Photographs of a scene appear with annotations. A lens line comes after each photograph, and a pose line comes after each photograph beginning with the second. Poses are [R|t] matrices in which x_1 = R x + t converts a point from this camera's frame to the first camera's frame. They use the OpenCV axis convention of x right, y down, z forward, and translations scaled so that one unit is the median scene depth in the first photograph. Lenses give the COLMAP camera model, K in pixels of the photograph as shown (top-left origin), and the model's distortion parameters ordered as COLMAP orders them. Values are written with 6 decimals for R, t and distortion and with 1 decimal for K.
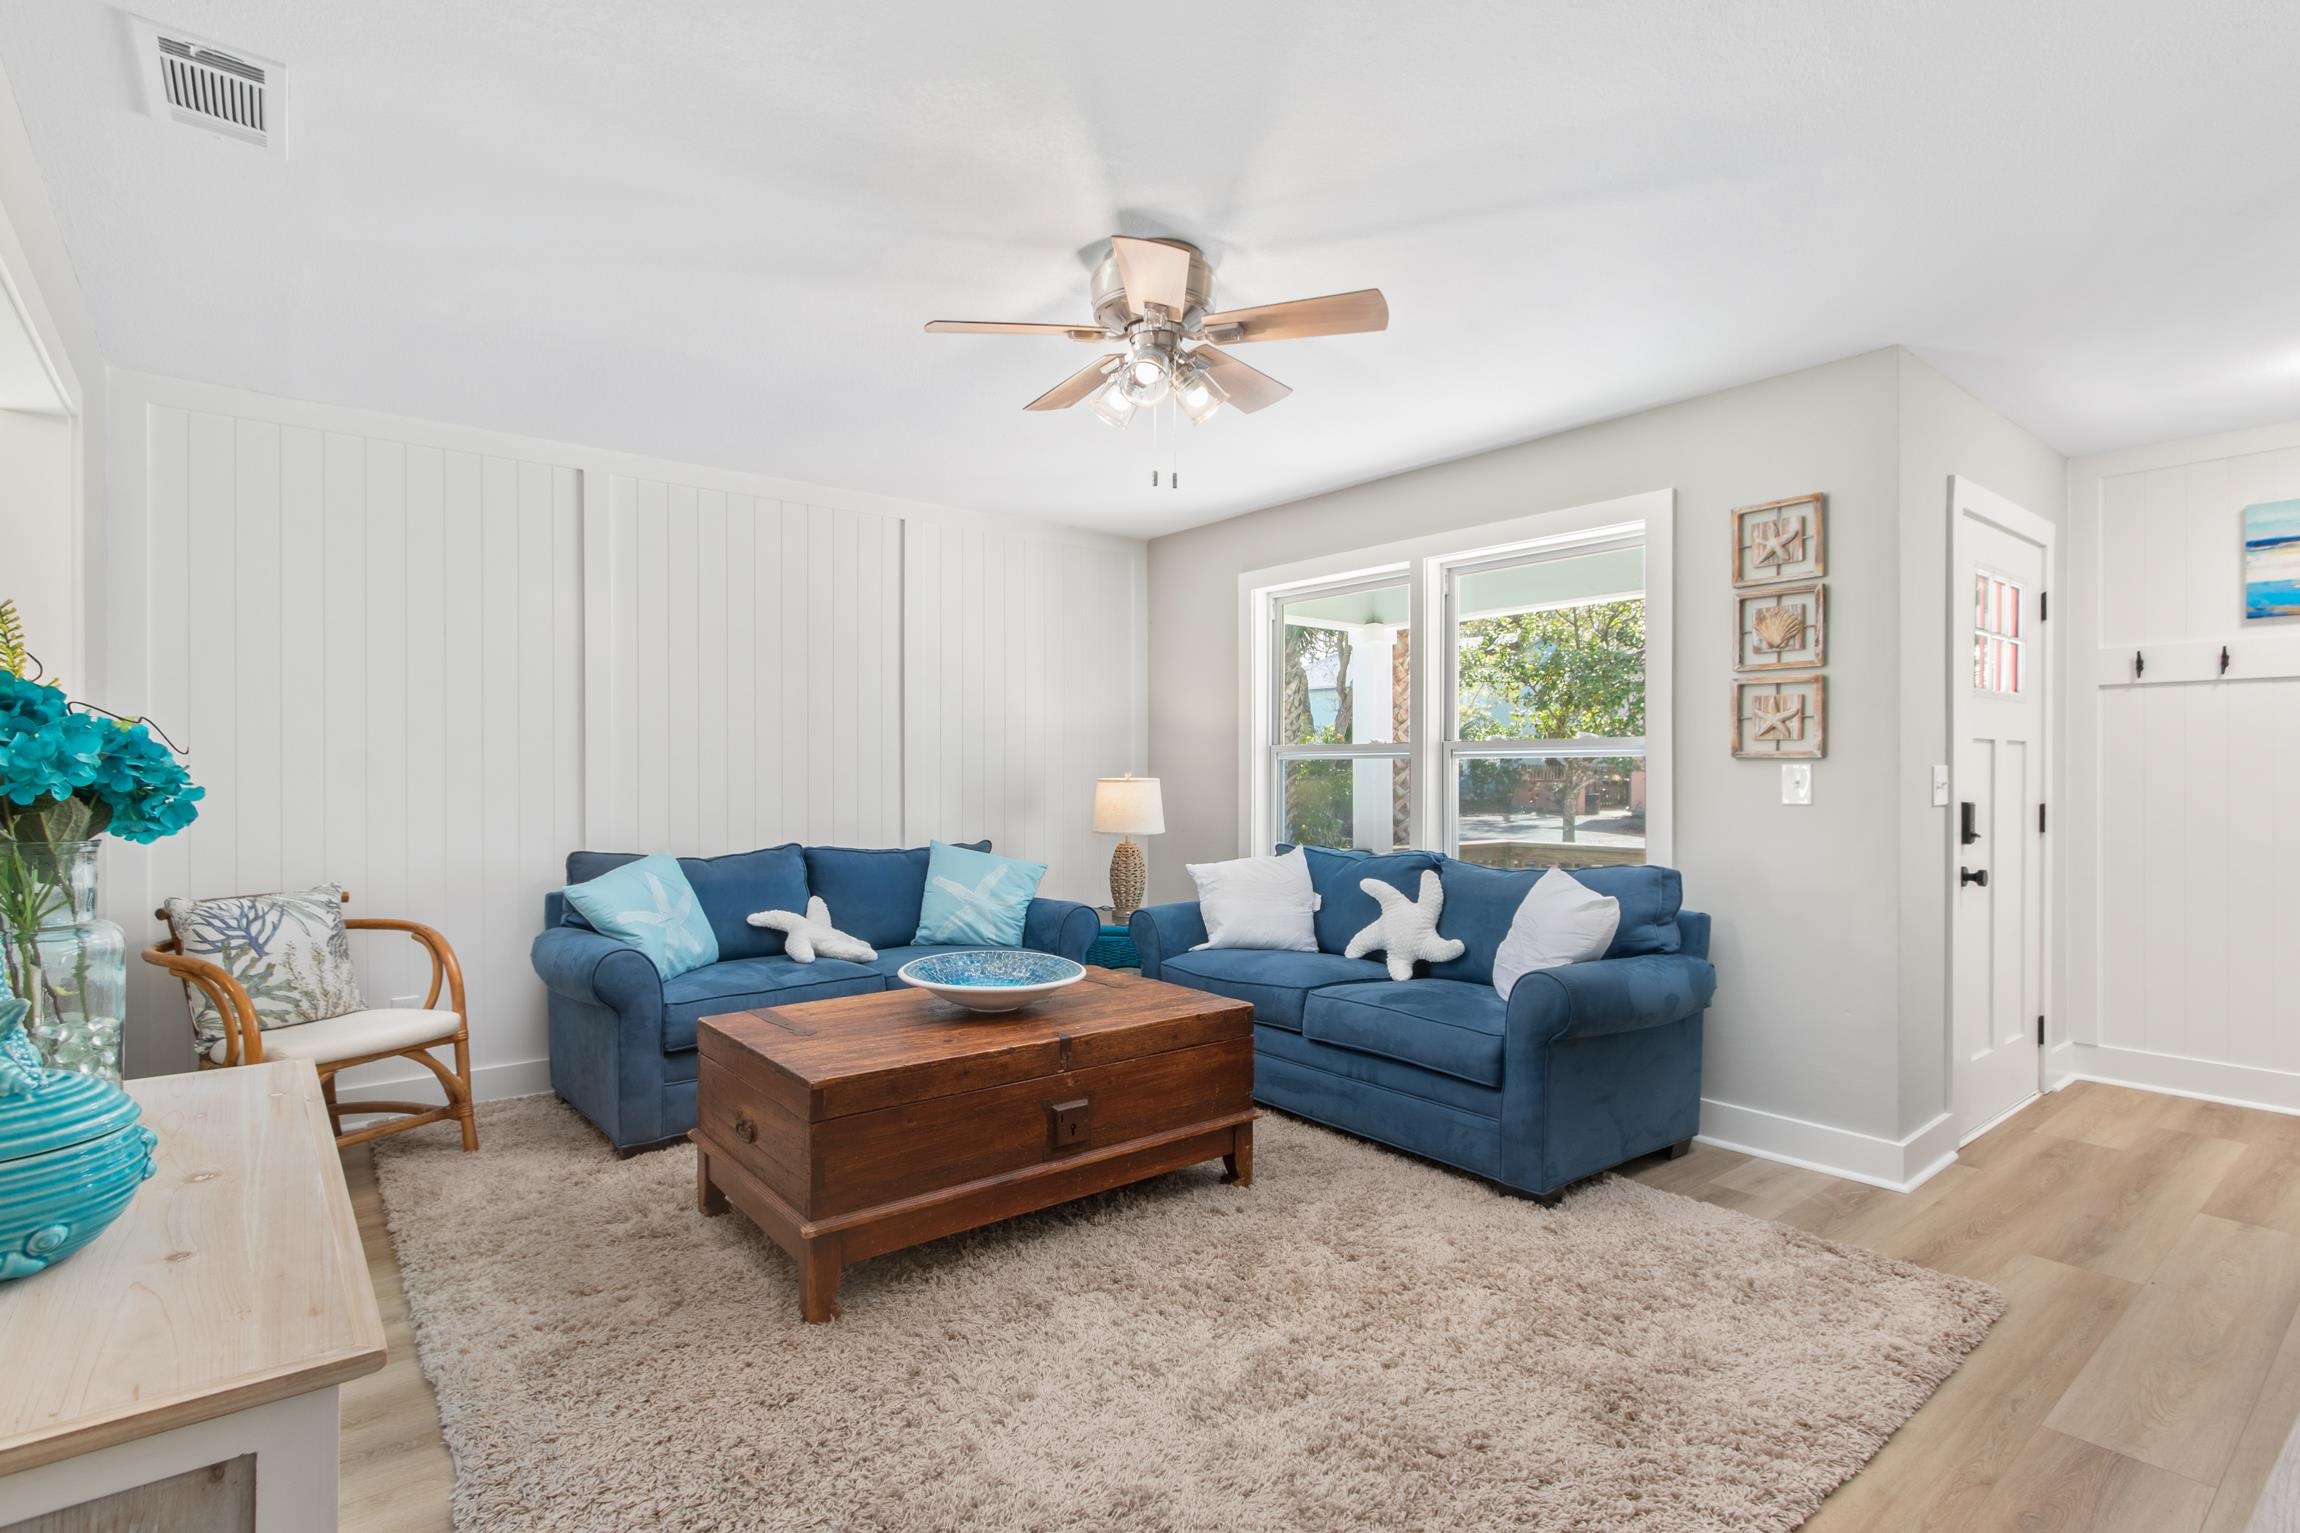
lens RADIAL K [[1096.9, 0, 1182.4], [0, 1096.9, 772.7], [0, 0, 1]] dist [0.004586, -0.000333]
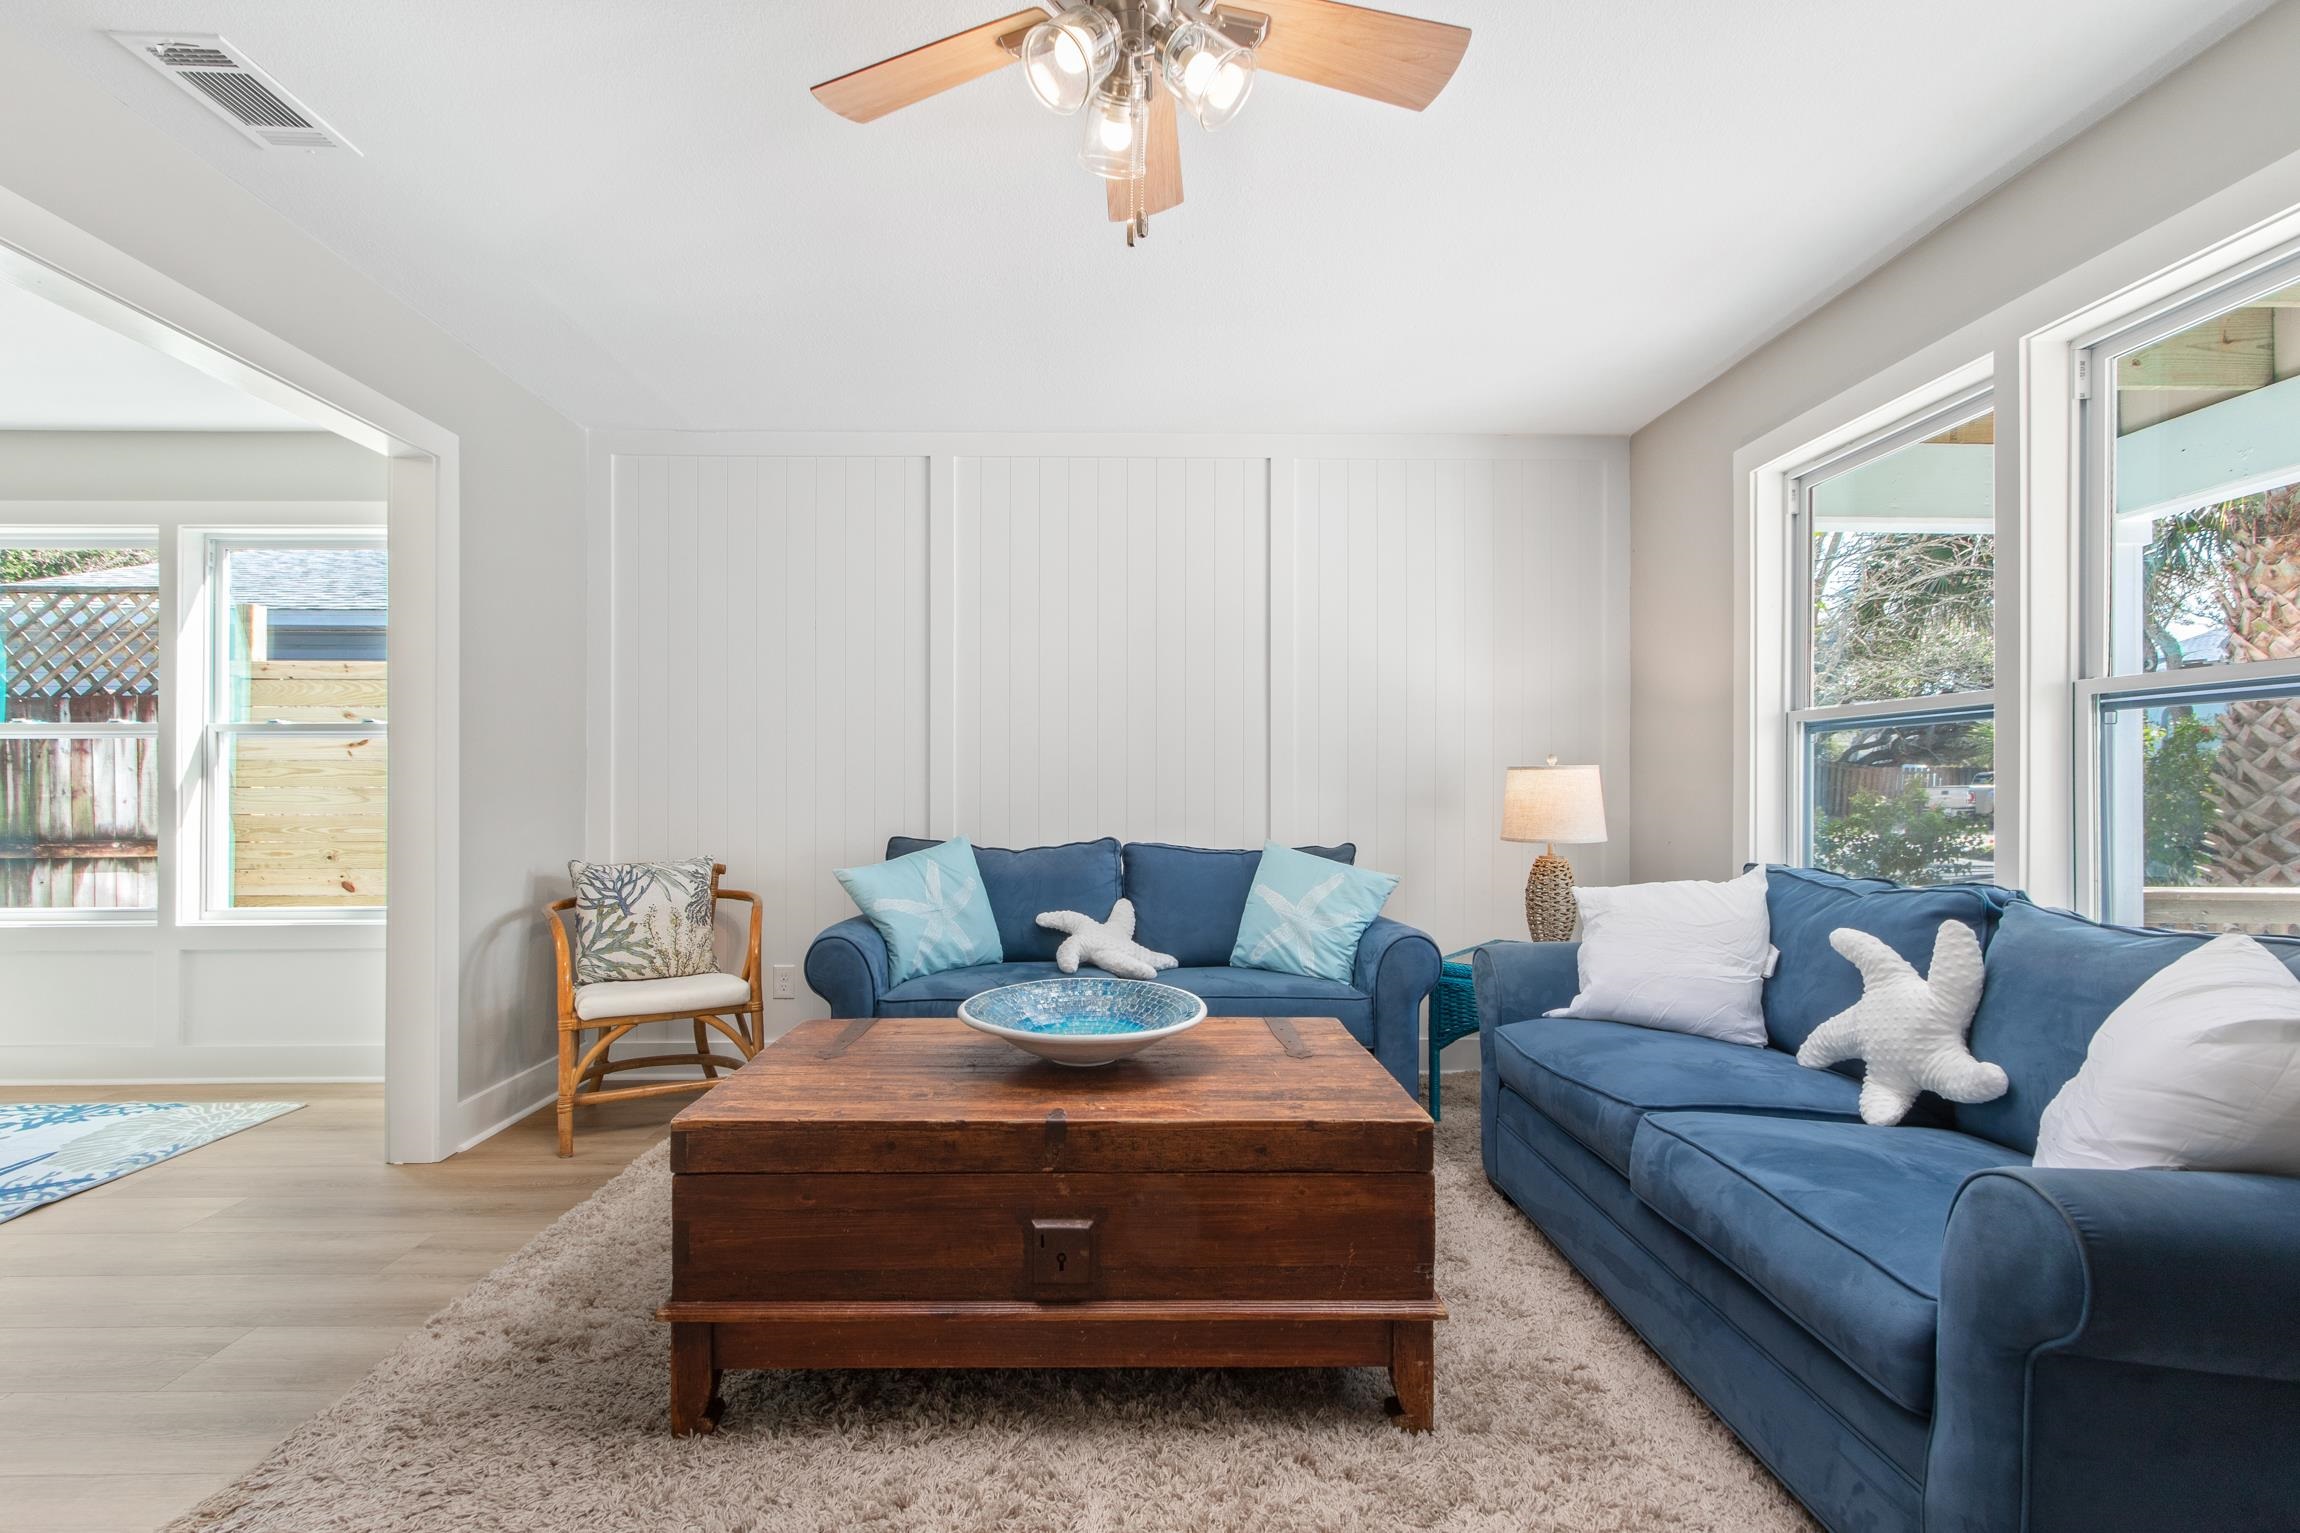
lens RADIAL K [[1096.9, 0, 1172.0], [0, 1096.9, 782.6], [0, 0, 1]] dist [0.004586, -0.000333]
pose [[0.787422, -0.002930, -0.616407, 0.267172], [-0.002360, 0.999967, -0.007768, 0.031043], [0.616409, 0.007572, 0.787390, 0.385157]]
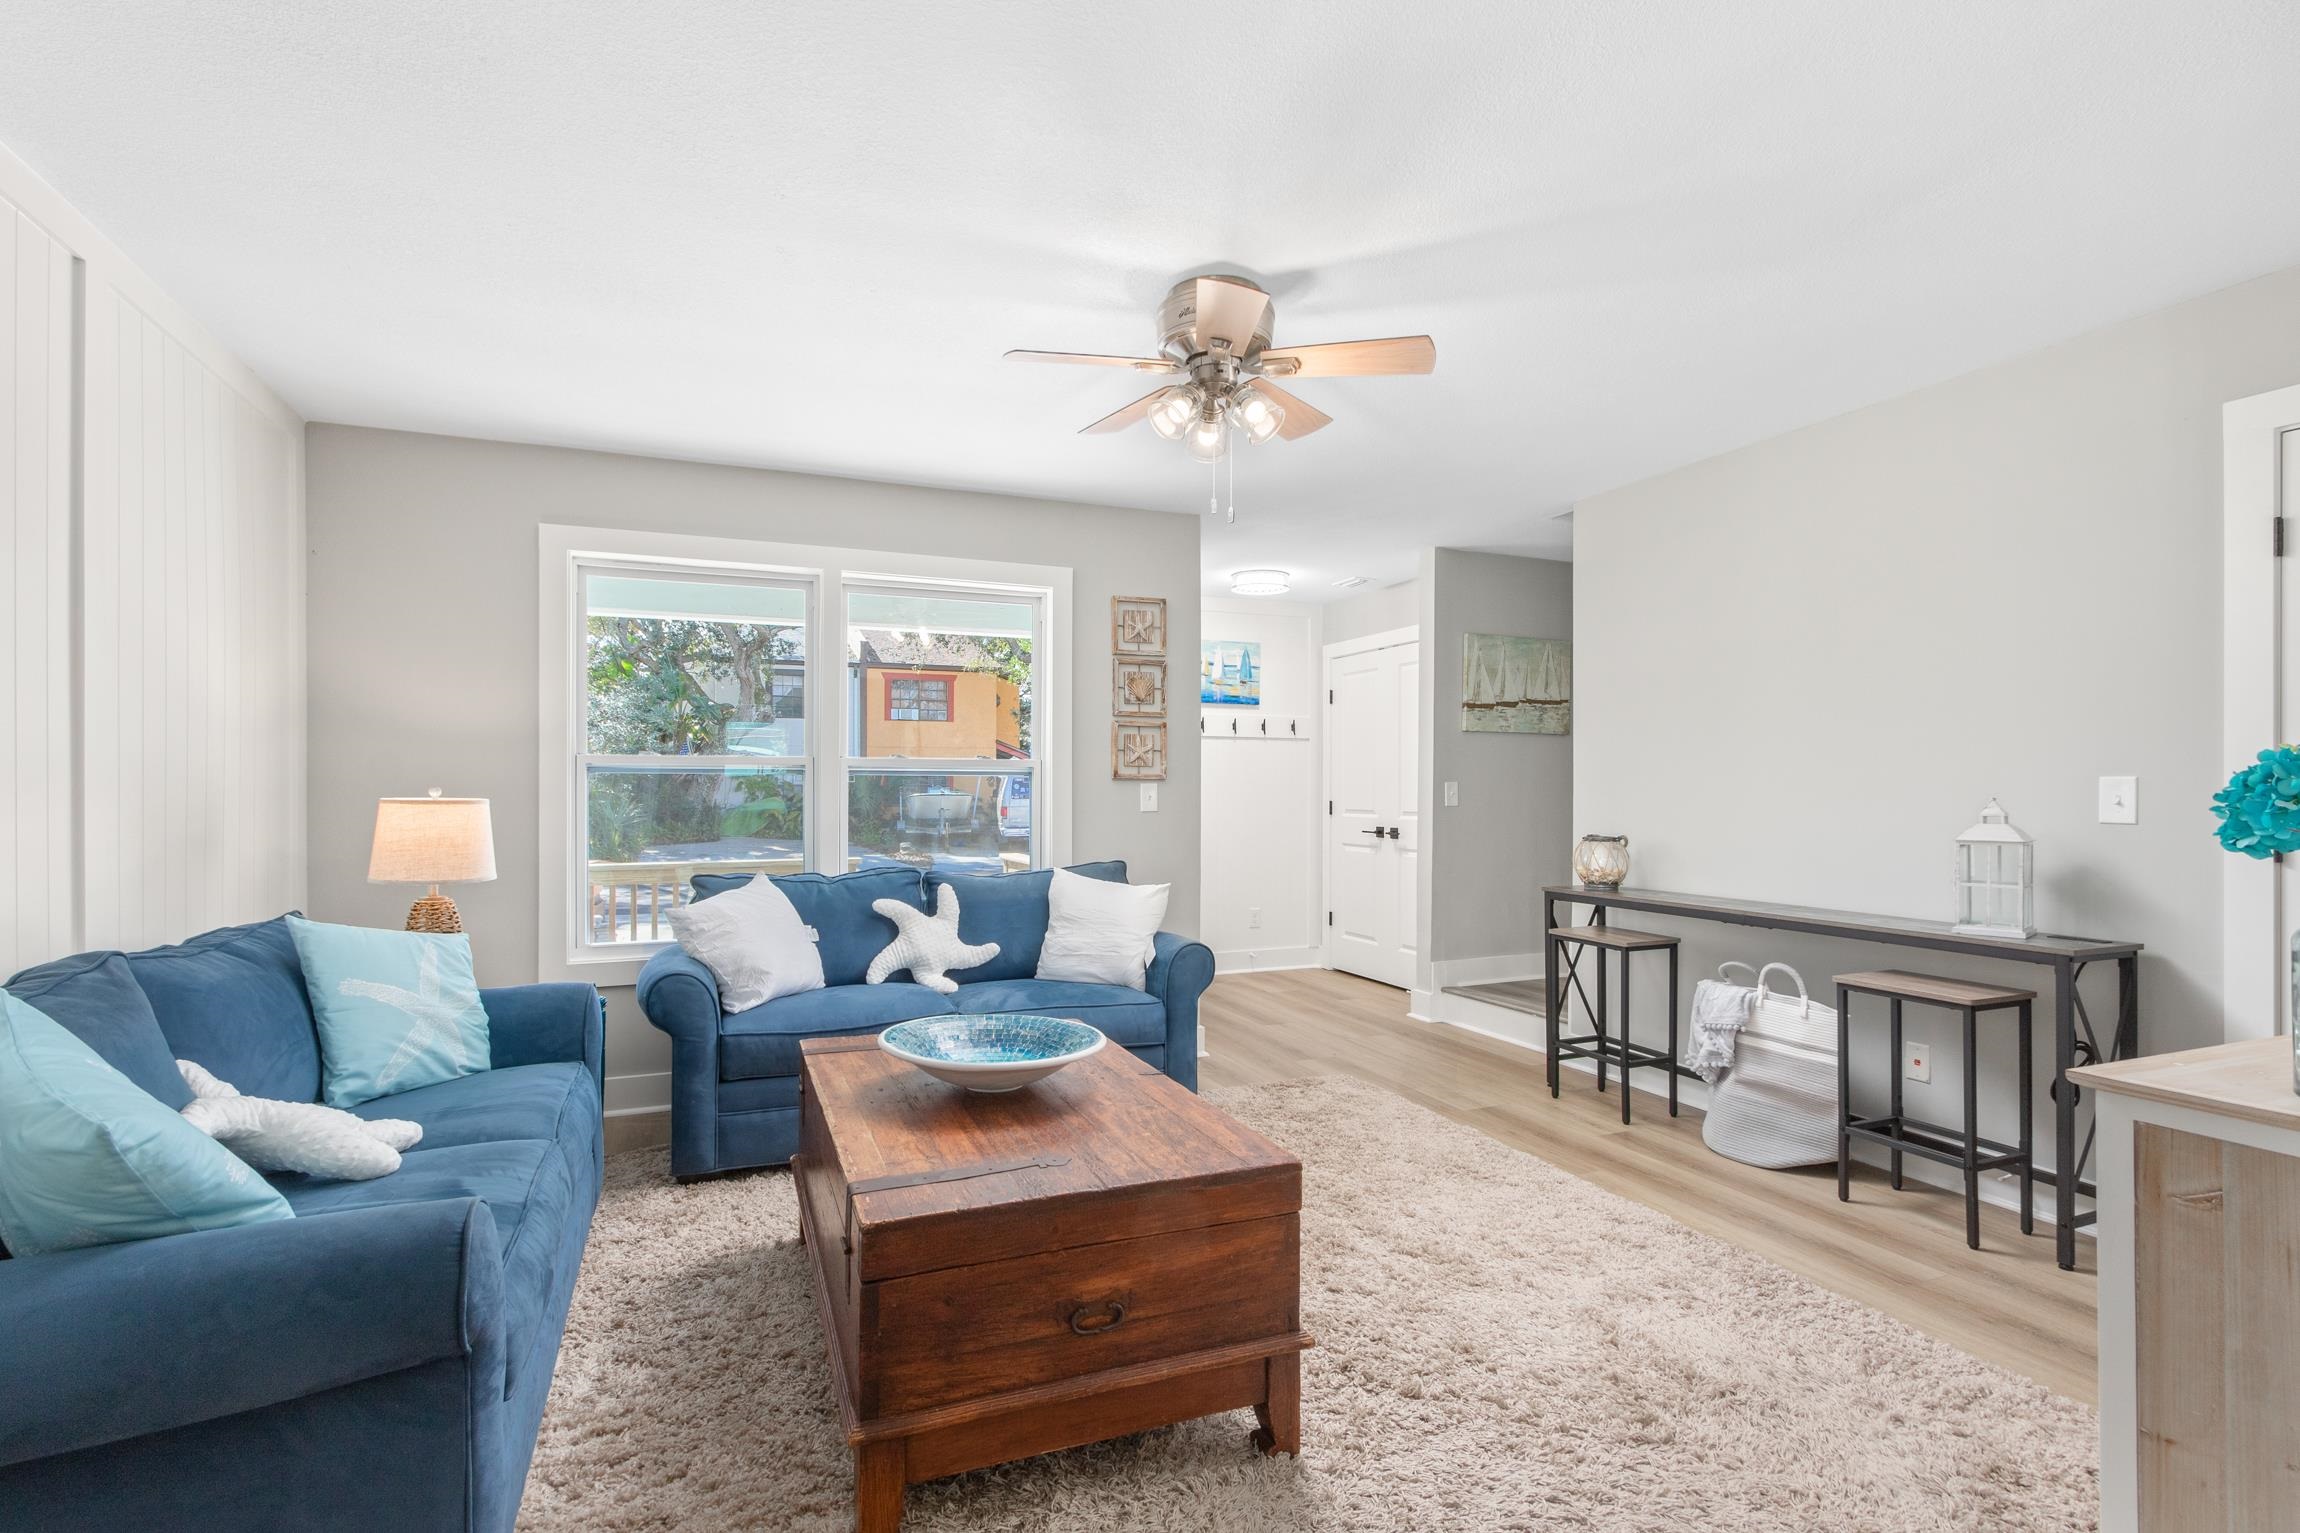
lens RADIAL K [[1096.9, 0, 1138.0], [0, 1096.9, 776.0], [0, 0, 1]] dist [0.004586, -0.000333]
pose [[0.293510, 0.007199, 0.955929, -0.756206], [-0.006967, 0.999961, -0.005391, -0.008949], [-0.955931, -0.005078, 0.293549, 0.548830]]
